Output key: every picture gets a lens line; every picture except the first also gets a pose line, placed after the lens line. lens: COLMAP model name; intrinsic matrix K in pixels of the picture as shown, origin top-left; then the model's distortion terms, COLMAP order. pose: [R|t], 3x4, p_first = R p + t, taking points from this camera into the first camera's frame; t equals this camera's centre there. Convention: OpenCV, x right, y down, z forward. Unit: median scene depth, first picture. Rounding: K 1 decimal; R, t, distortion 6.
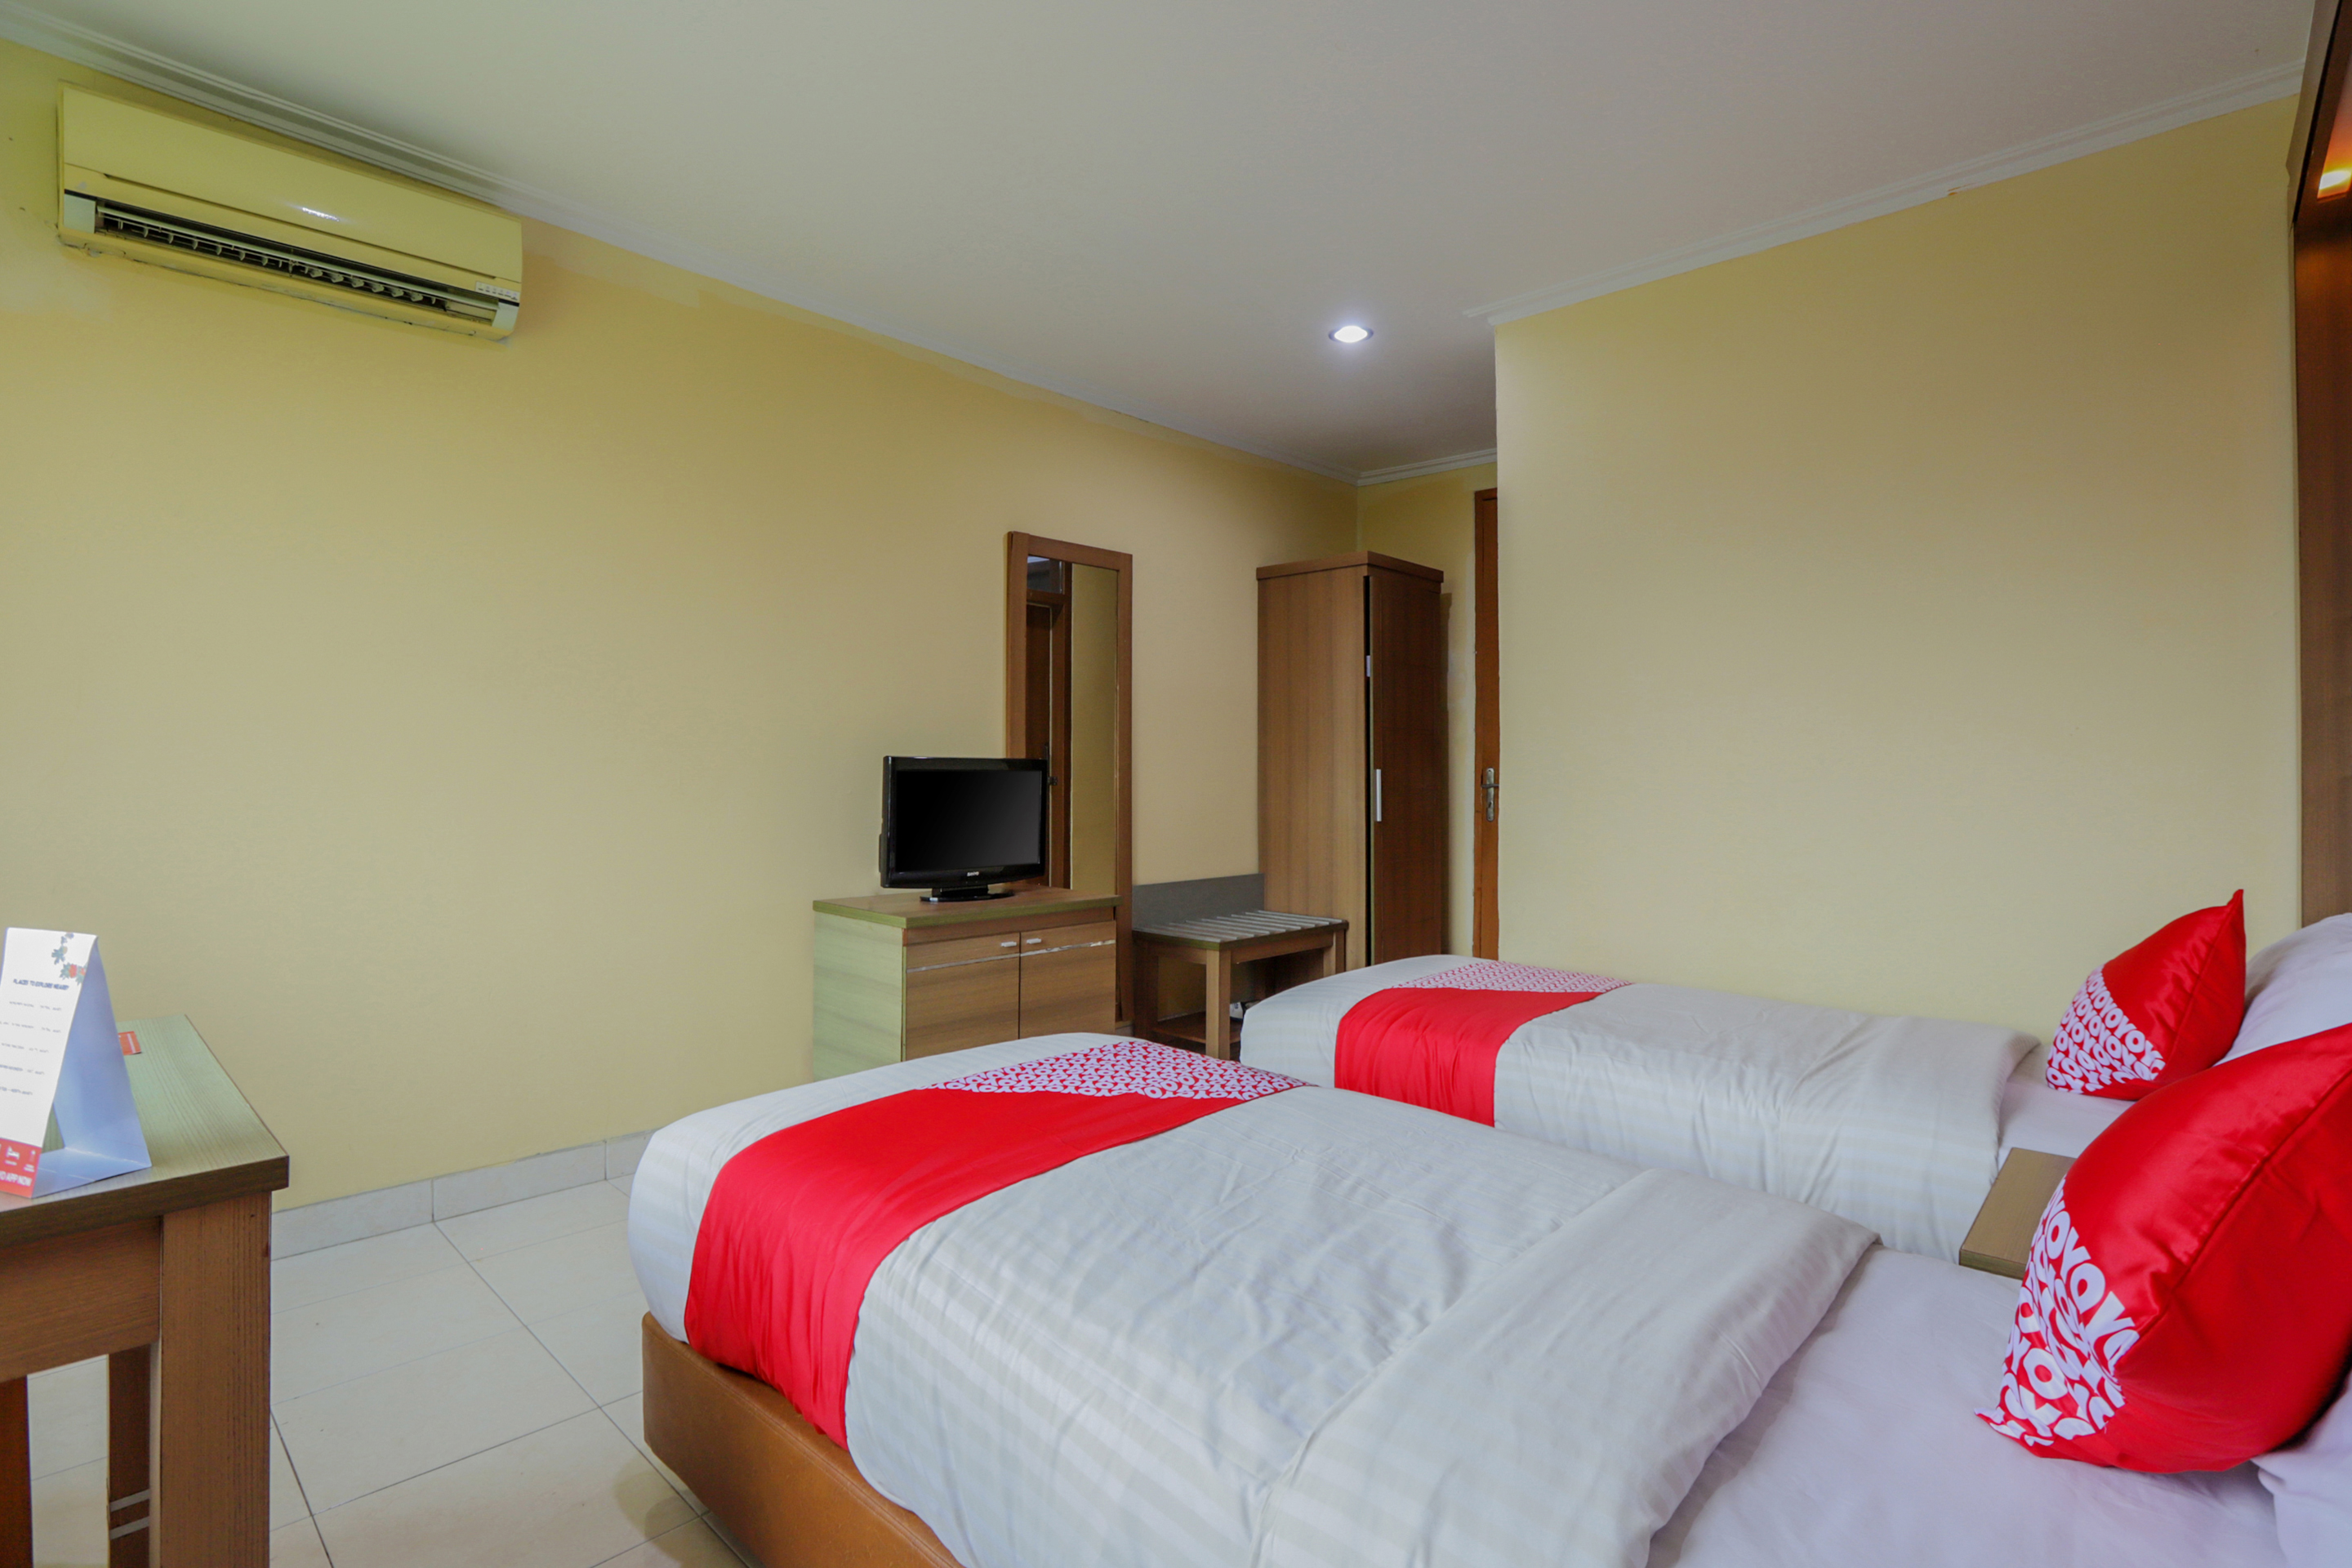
lens RADIAL K [[1142.3, 0, 1138.1], [0, 1142.3, 727.2], [0, 0, 1]] dist [-0.012929, 0.002235]
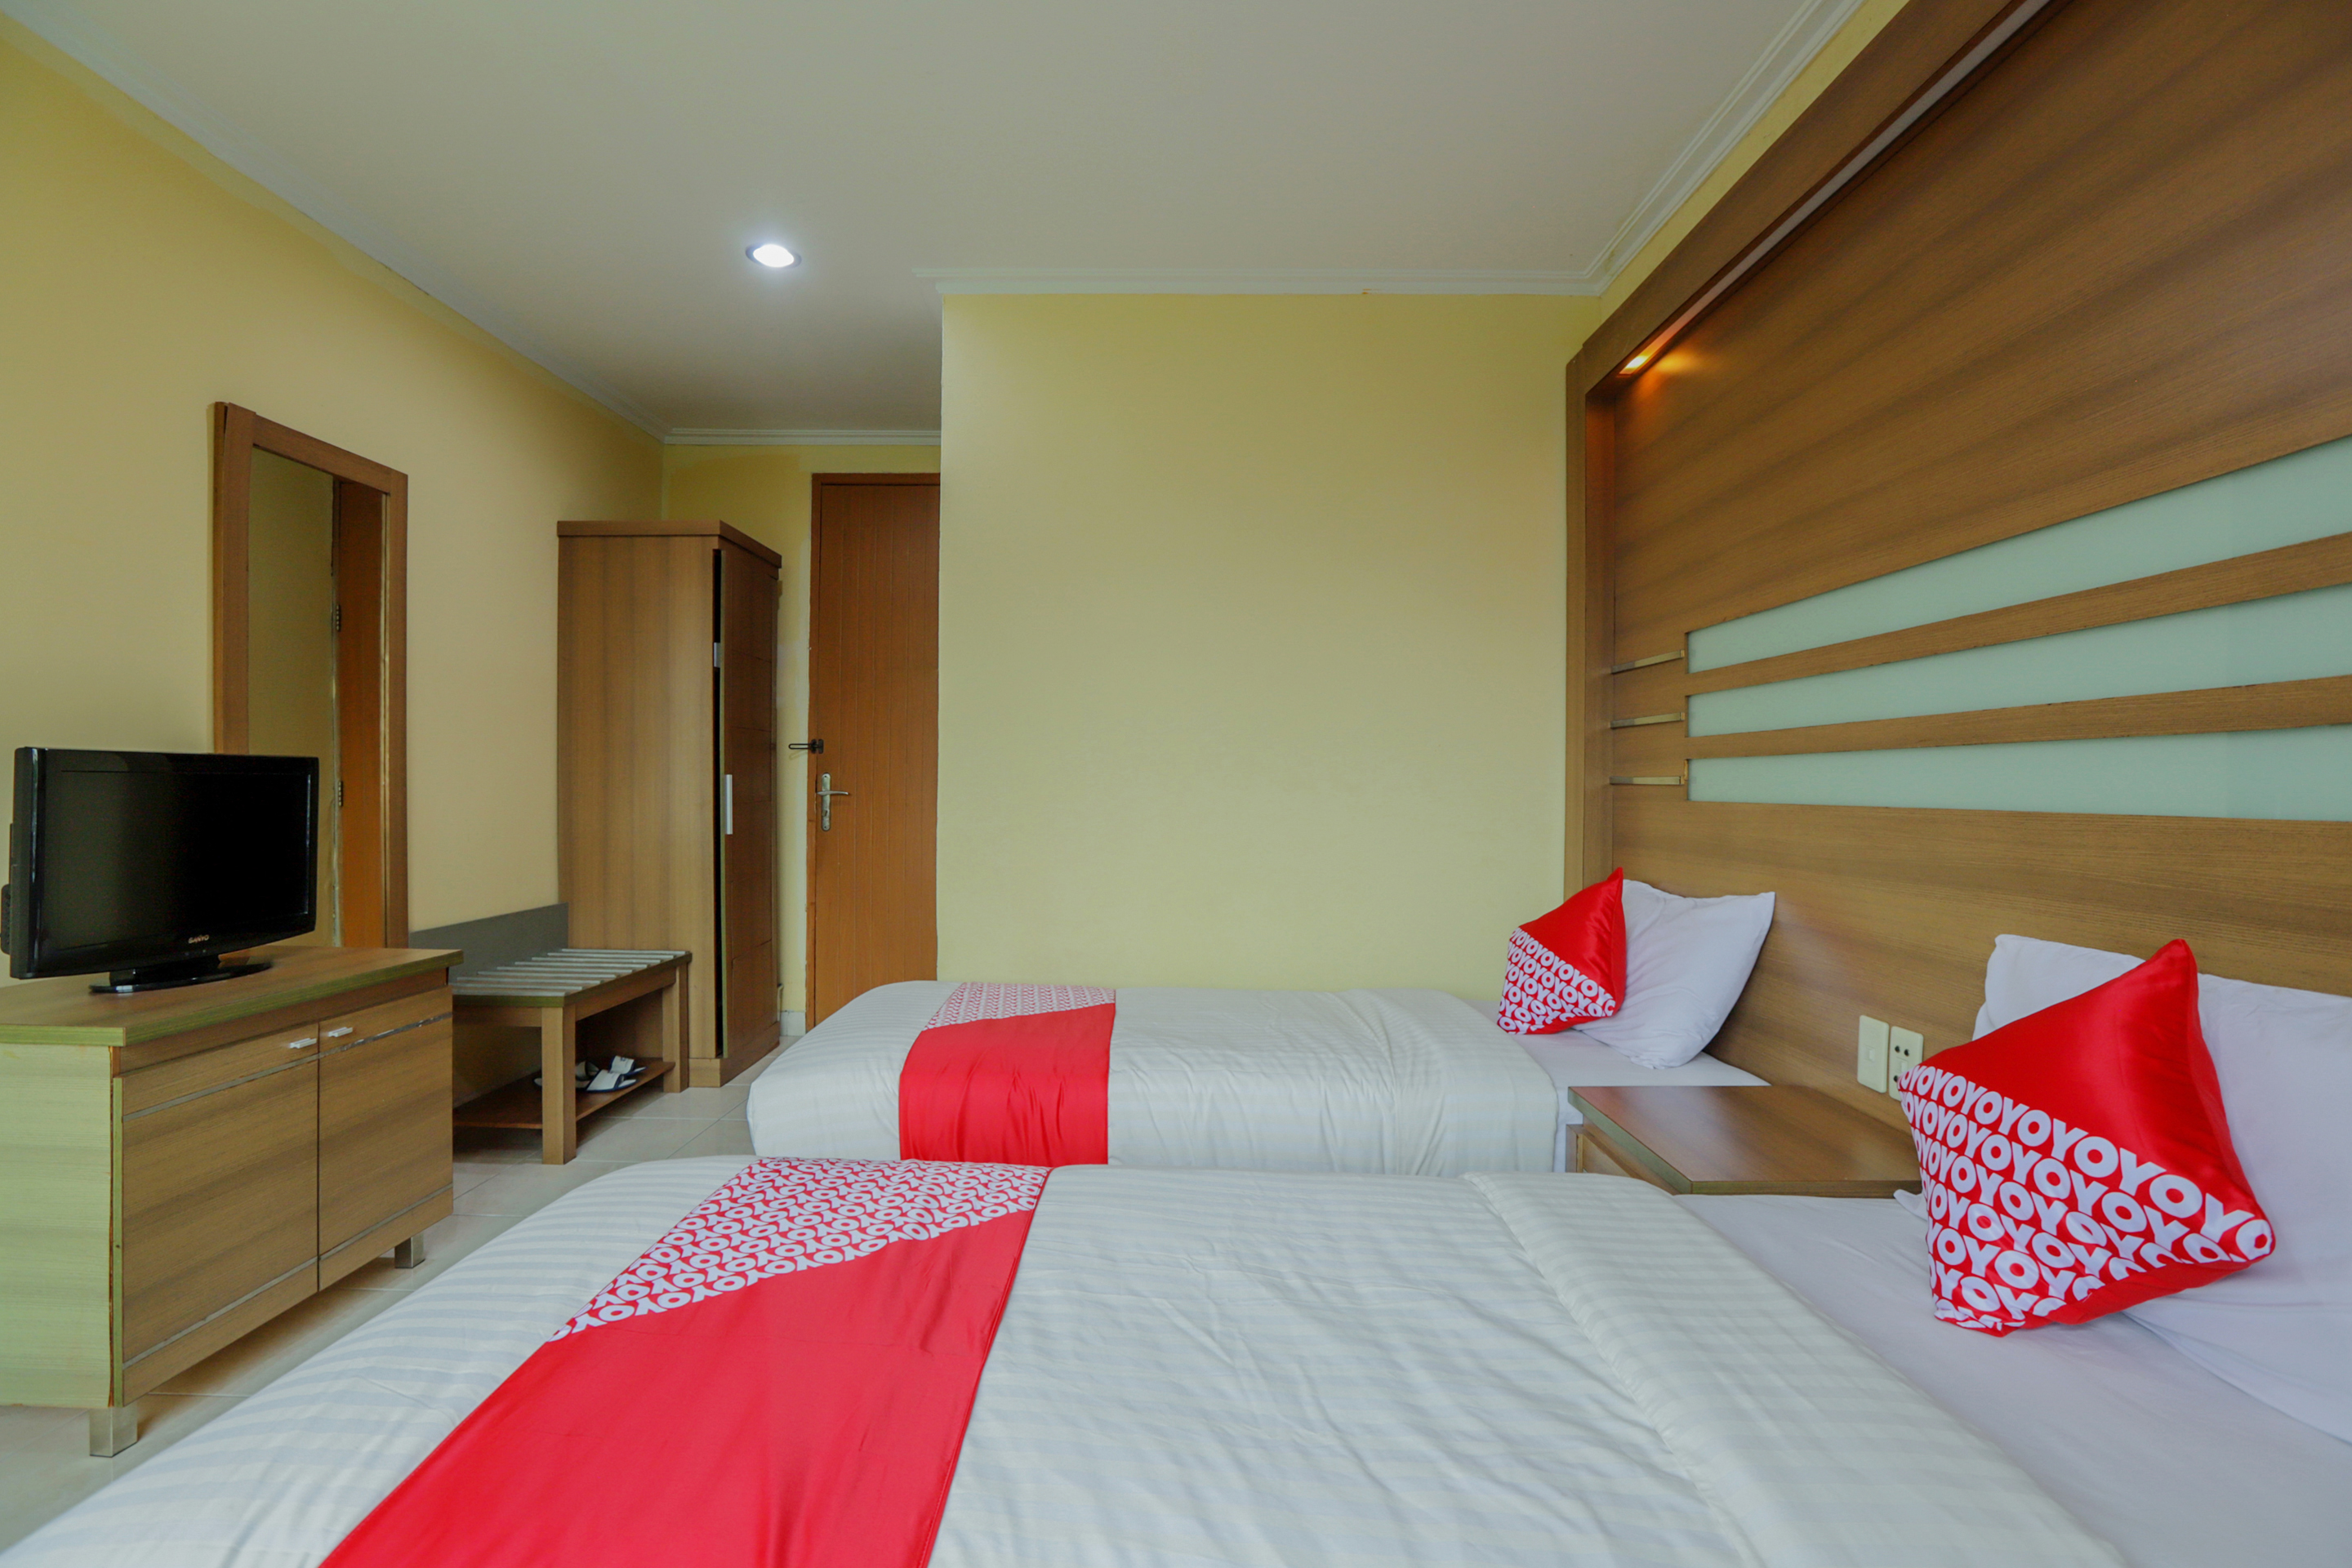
lens RADIAL K [[1131.9, 0, 1176.0], [0, 1131.9, 784.0], [0, 0, 1]] dist [-0.059622, 0.036007]
pose [[0.725145, -0.000208, 0.688596, -0.184906], [-0.030327, 0.999020, 0.032238, 0.008413], [-0.687928, -0.044260, 0.724428, 0.212443]]
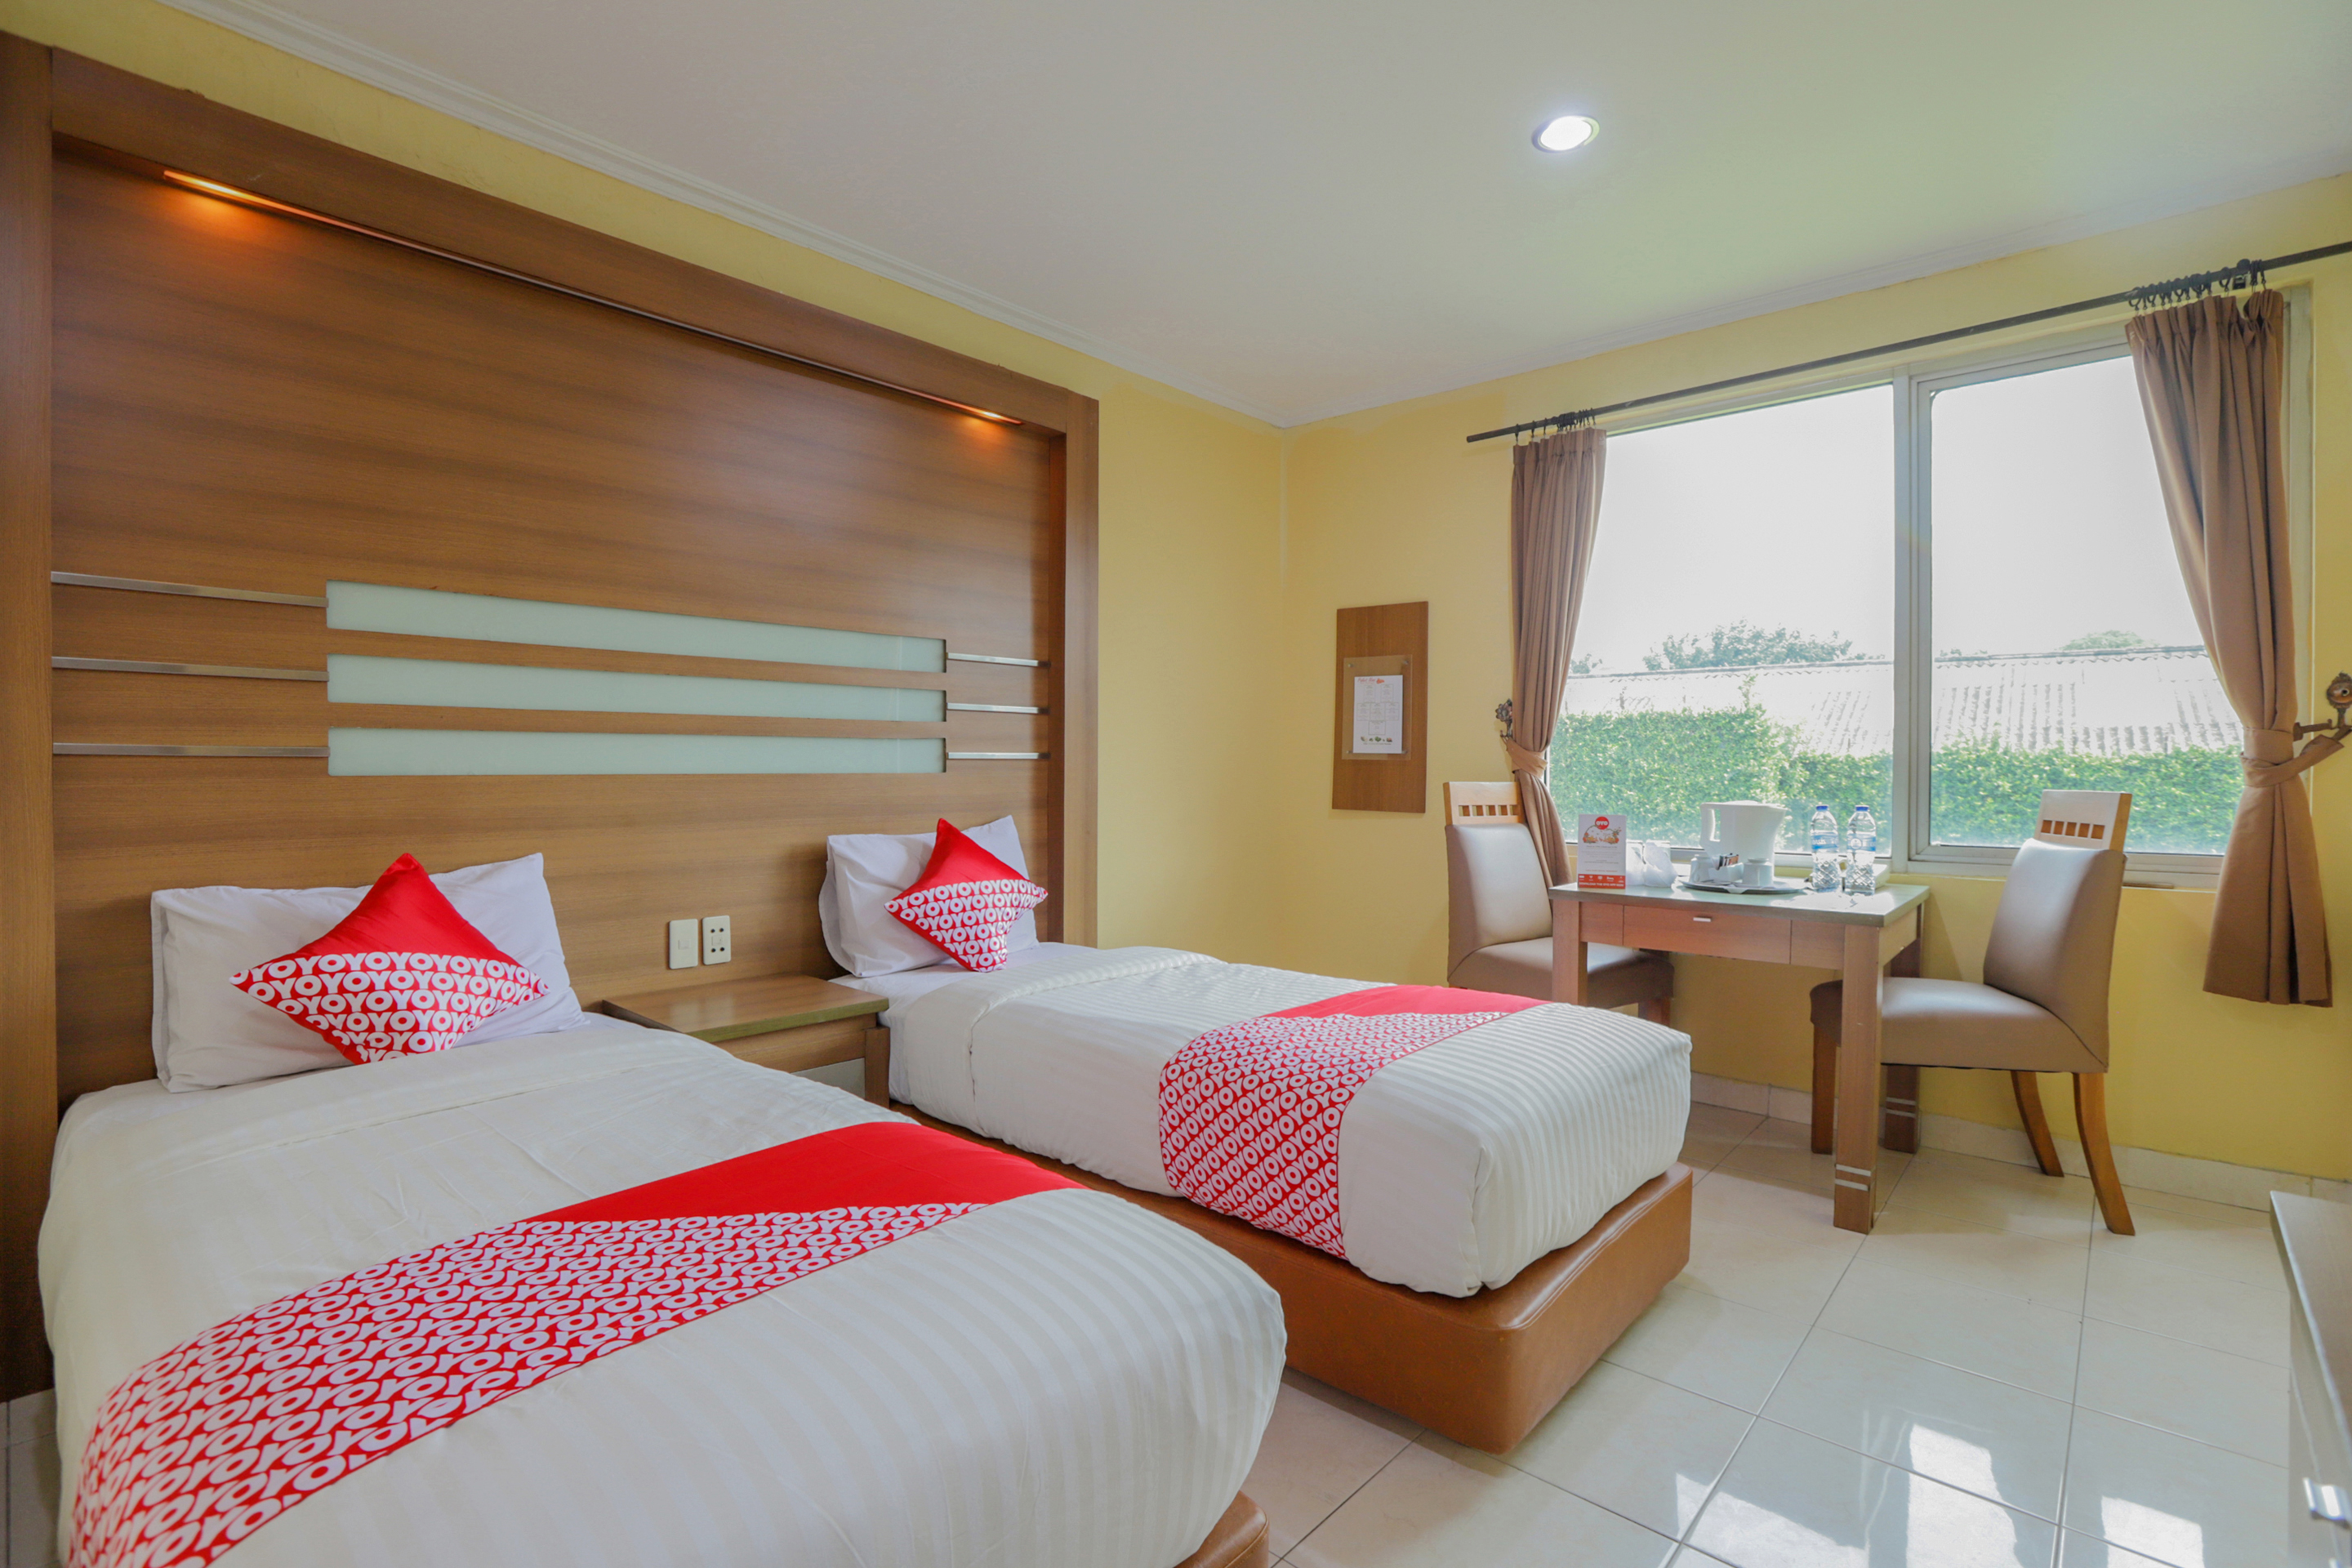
lens RADIAL K [[1112.2, 0, 1195.1], [0, 1112.2, 767.1], [0, 0, 1]] dist [-0.001222, 0.001319]
pose [[-0.999424, -0.006210, -0.033351, 0.102954], [-0.005038, 0.999370, -0.035131, 0.048242], [0.033549, -0.034943, -0.998826, 1.180875]]
